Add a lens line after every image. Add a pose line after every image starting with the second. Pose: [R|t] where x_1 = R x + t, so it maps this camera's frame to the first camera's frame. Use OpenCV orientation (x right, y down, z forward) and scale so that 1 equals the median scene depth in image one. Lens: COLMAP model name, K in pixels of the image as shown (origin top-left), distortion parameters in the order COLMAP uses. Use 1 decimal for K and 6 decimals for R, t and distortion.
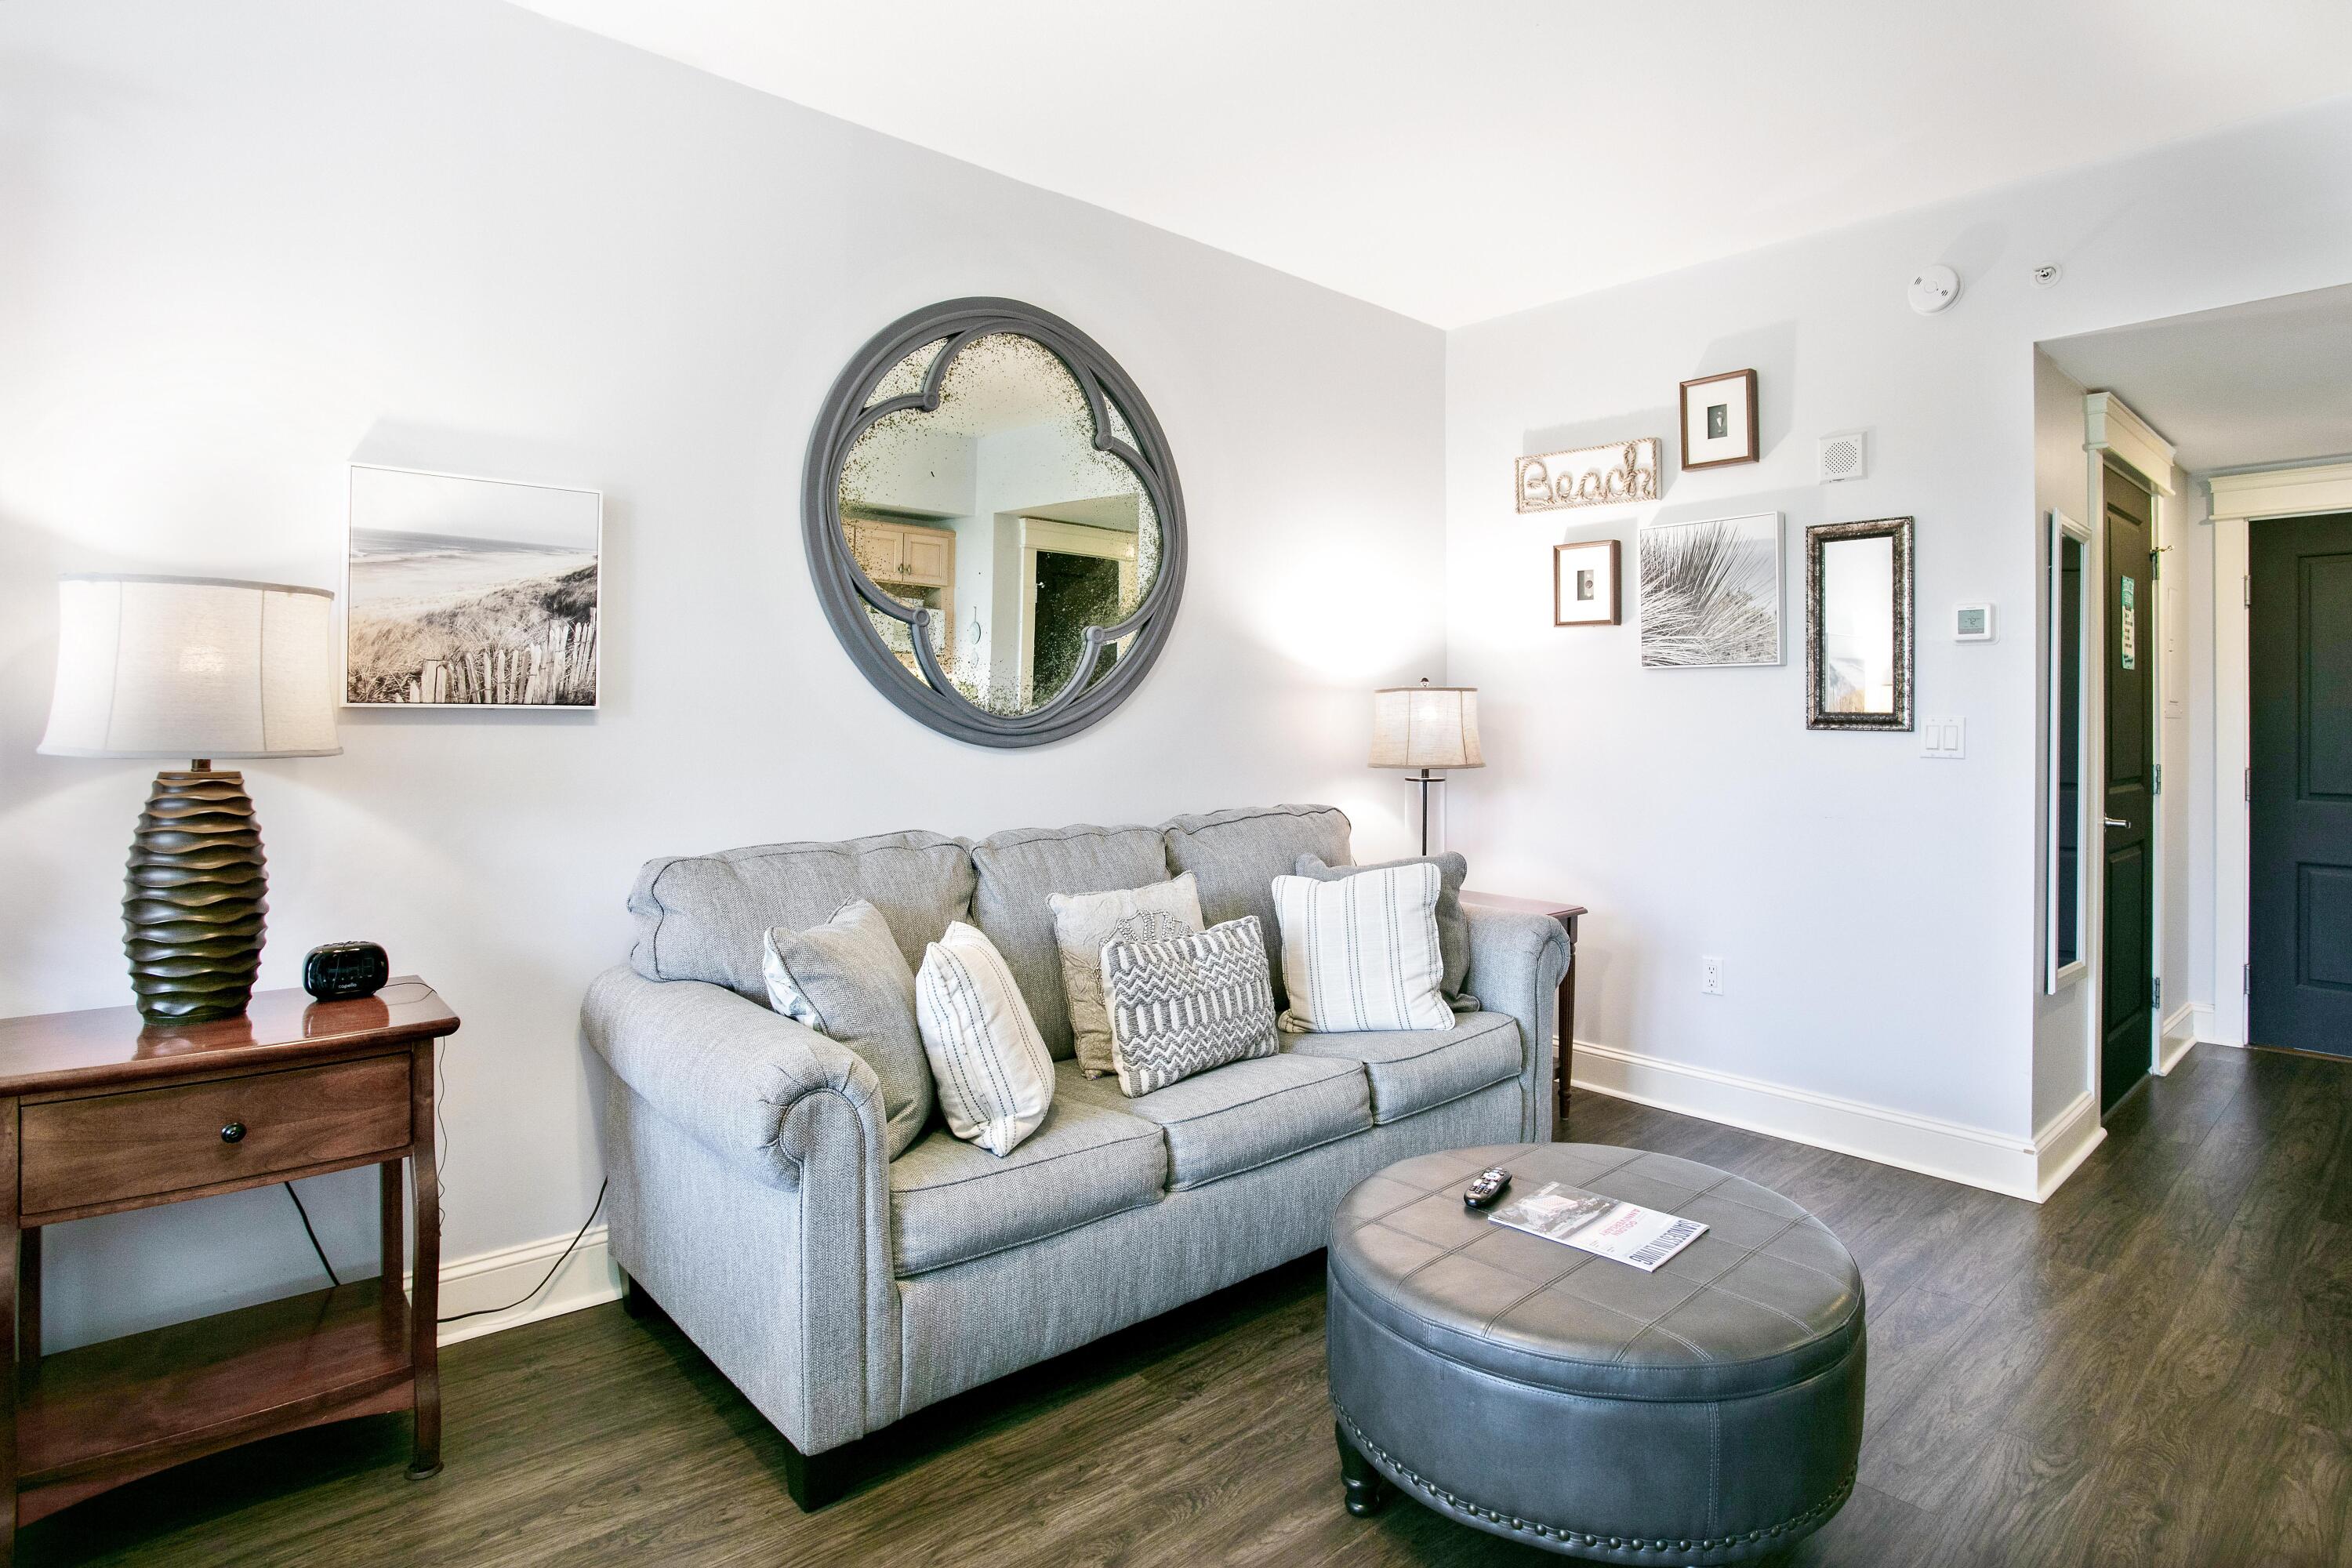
lens RADIAL K [[1236.1, 0, 1211.9], [0, 1236.1, 691.4], [0, 0, 1]] dist [-0.061948, 0.018906]
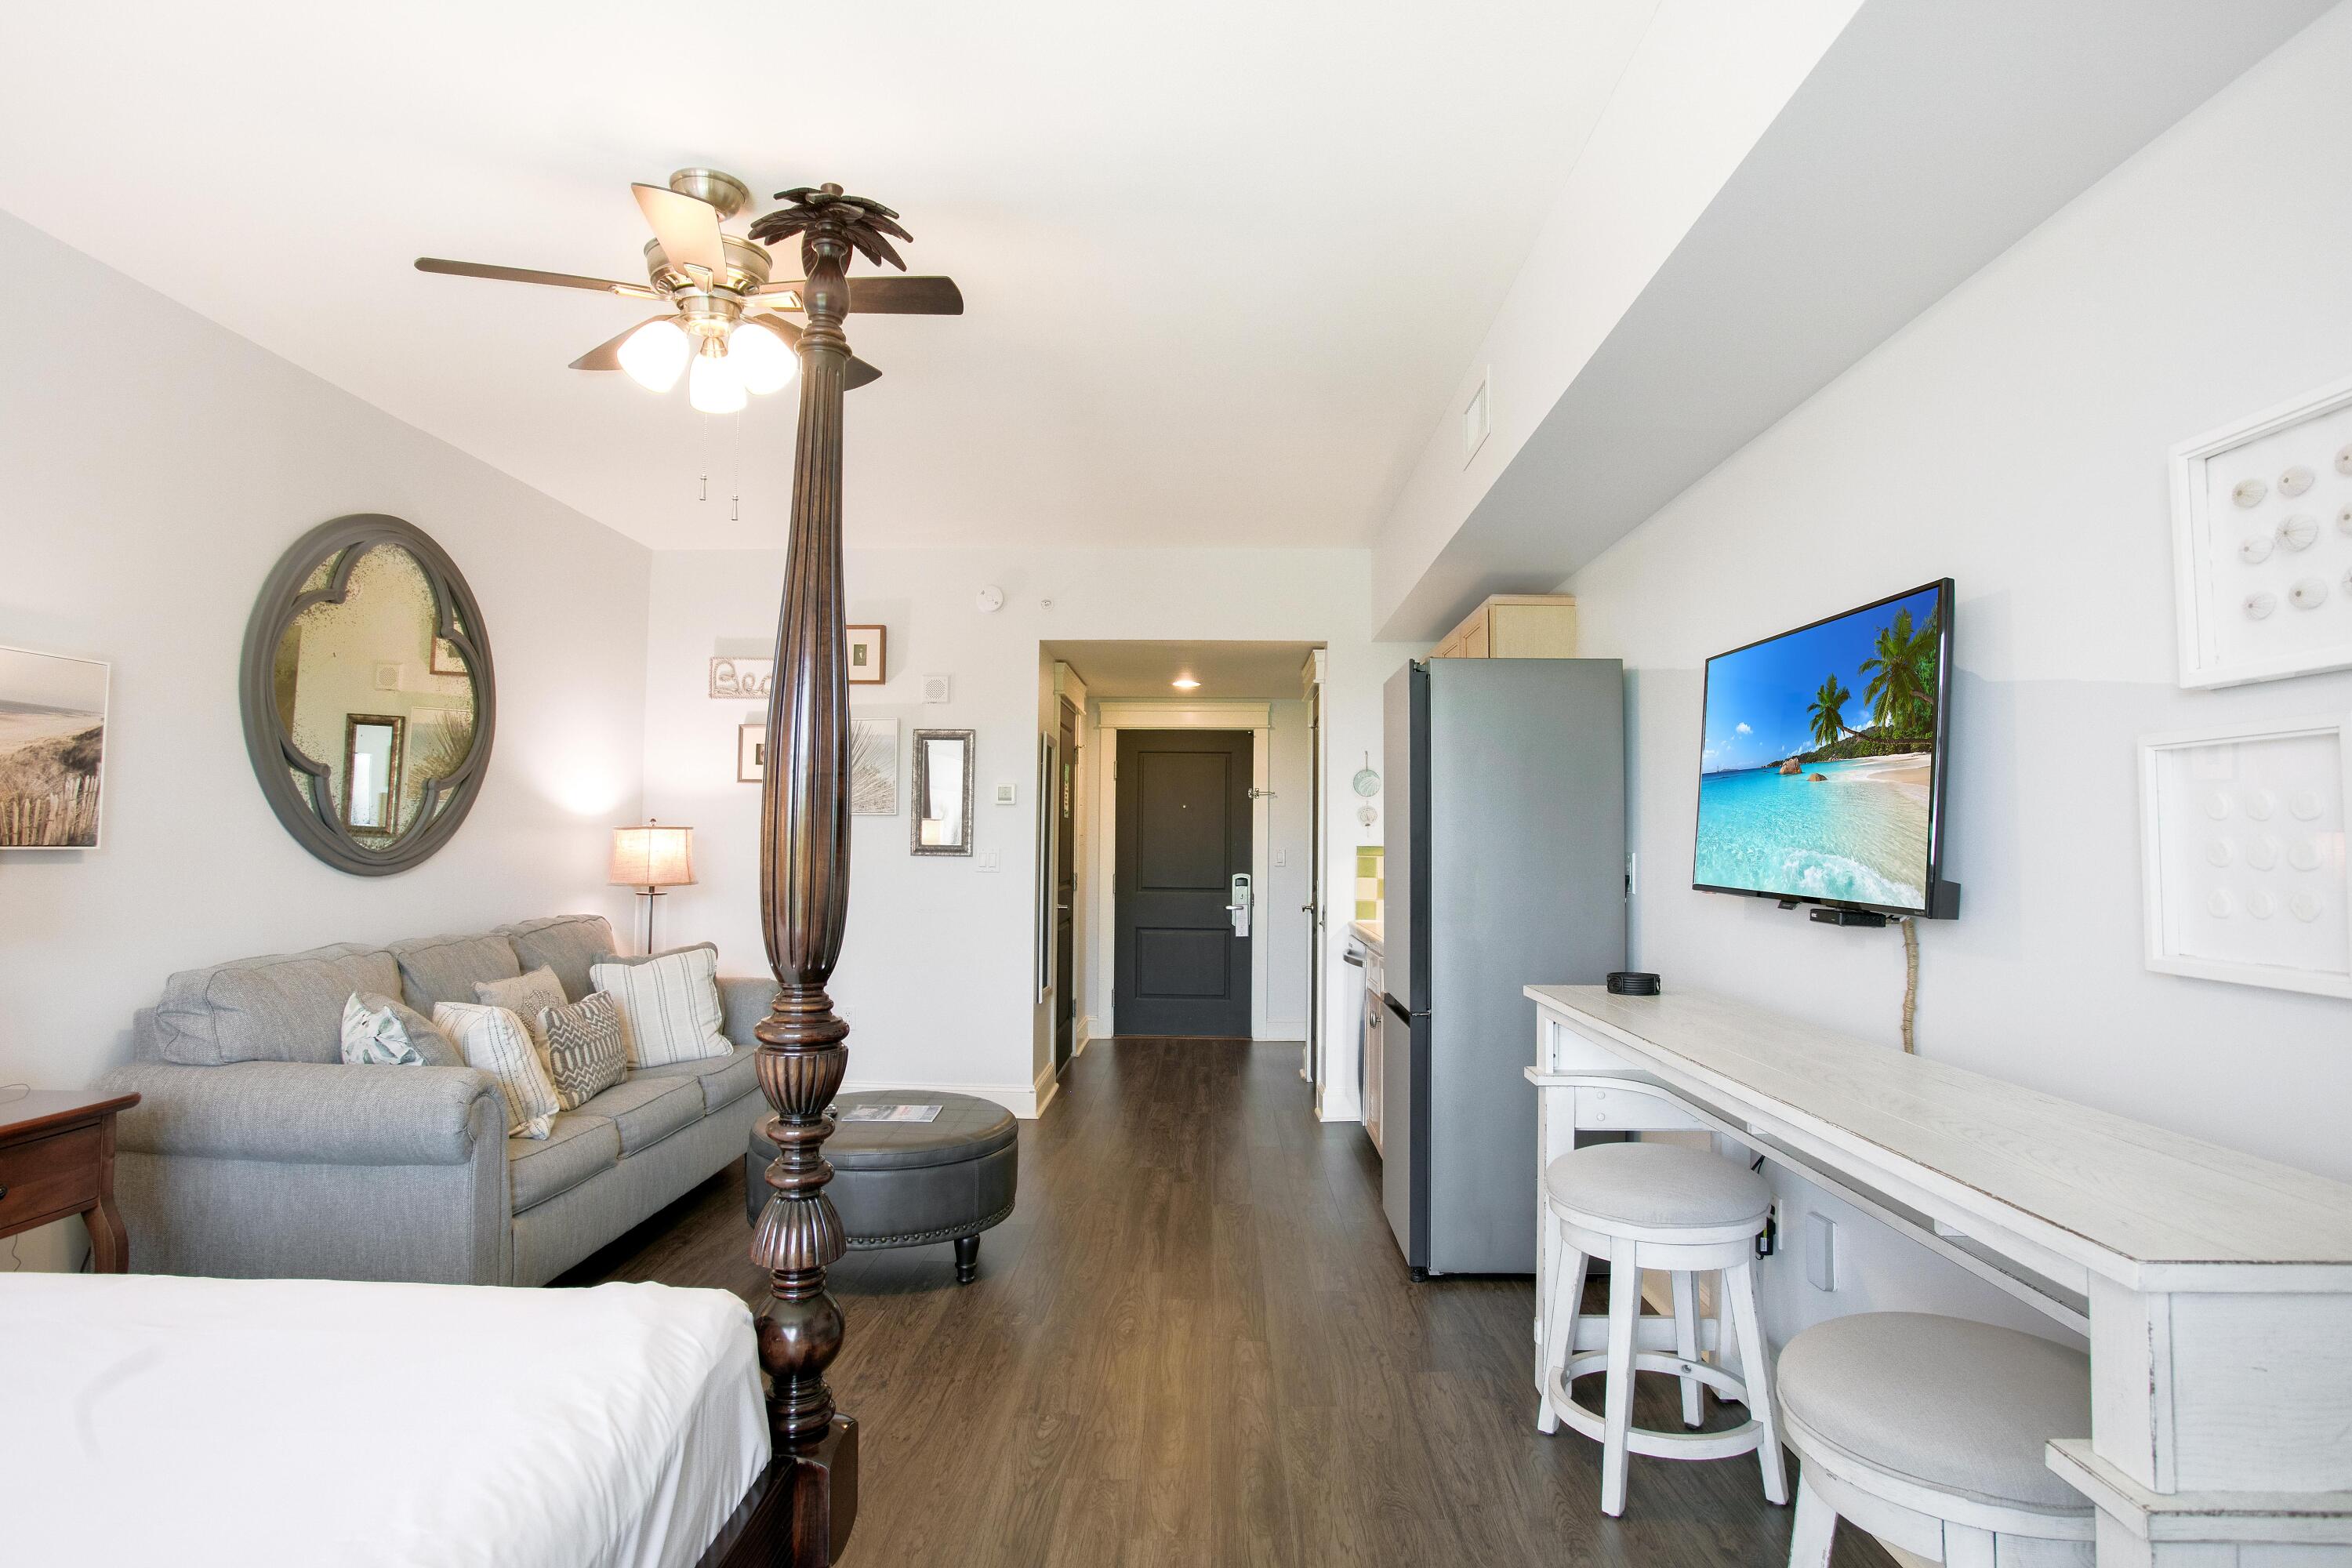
lens RADIAL K [[1236.1, 0, 1191.5], [0, 1236.1, 770.1], [0, 0, 1]] dist [-0.061948, 0.018906]
pose [[0.690696, 0.038276, 0.722132, -0.601975], [-0.014428, 0.999129, -0.039158, -0.031778], [-0.723001, 0.016627, 0.690647, -0.541458]]
